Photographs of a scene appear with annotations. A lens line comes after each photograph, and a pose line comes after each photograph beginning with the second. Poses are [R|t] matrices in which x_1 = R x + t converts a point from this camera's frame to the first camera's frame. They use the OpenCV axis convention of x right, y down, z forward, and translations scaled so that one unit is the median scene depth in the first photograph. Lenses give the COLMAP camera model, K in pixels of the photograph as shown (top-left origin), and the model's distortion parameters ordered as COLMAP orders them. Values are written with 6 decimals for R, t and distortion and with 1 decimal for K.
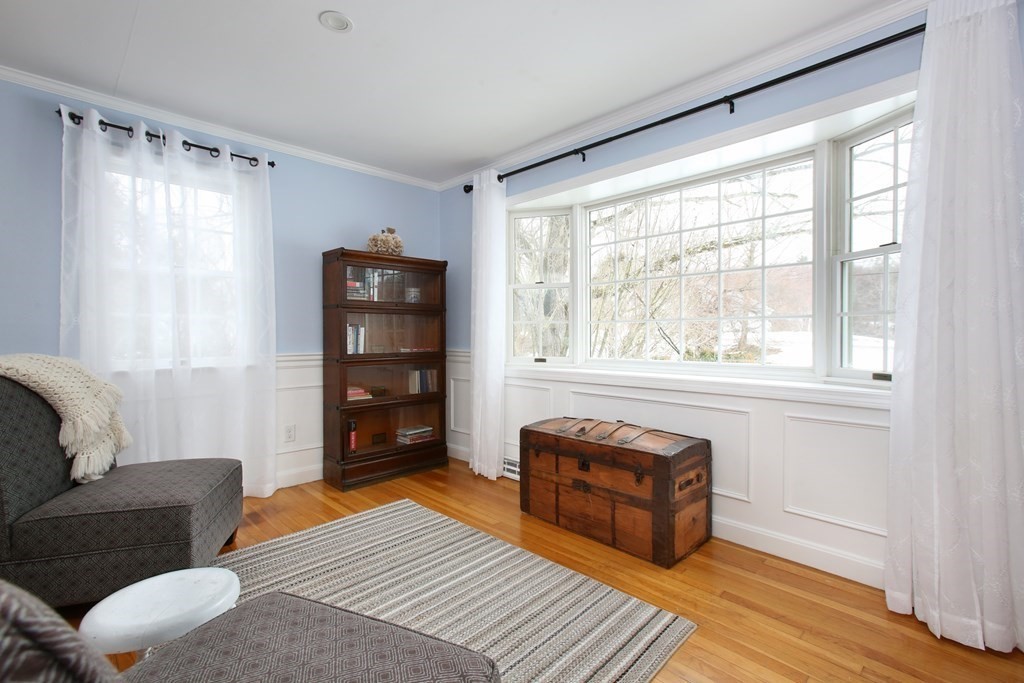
lens RADIAL K [[465.9, 0, 512.0], [0, 465.9, 341.5], [0, 0, 1]] dist [0.002398, 0.000666]
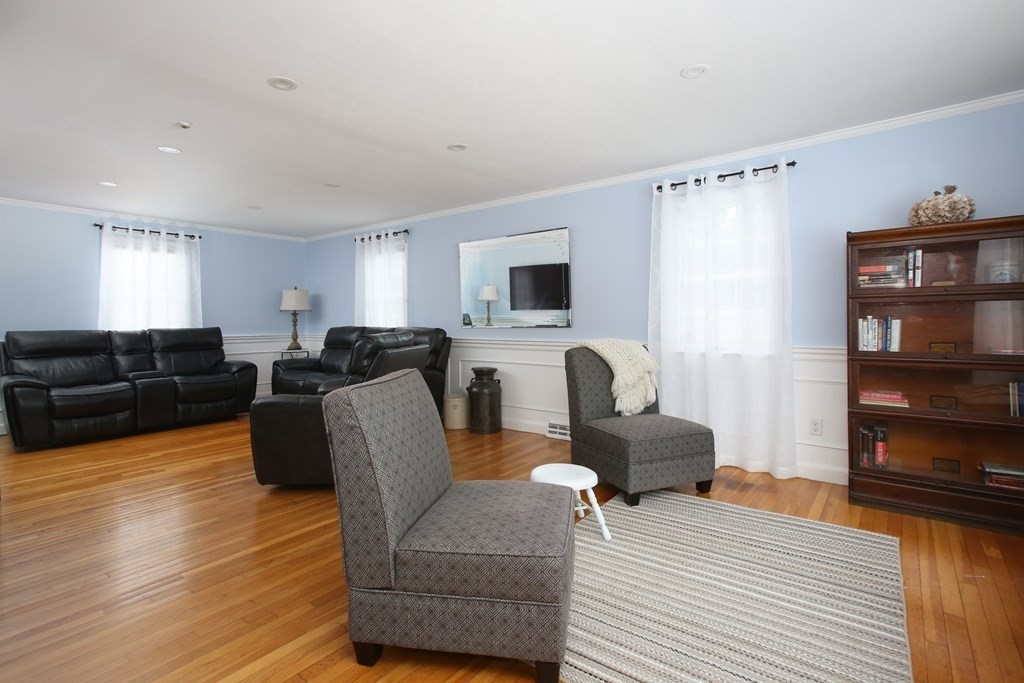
lens RADIAL K [[502.0, 0, 513.6], [0, 502.0, 318.6], [0, 0, 1]] dist [0.033024, 0.000187]
pose [[0.141917, 0.001301, -0.989878, 0.650951], [-0.007007, 0.999975, 0.000310, -0.036531], [0.989854, 0.006892, 0.141922, 0.271811]]
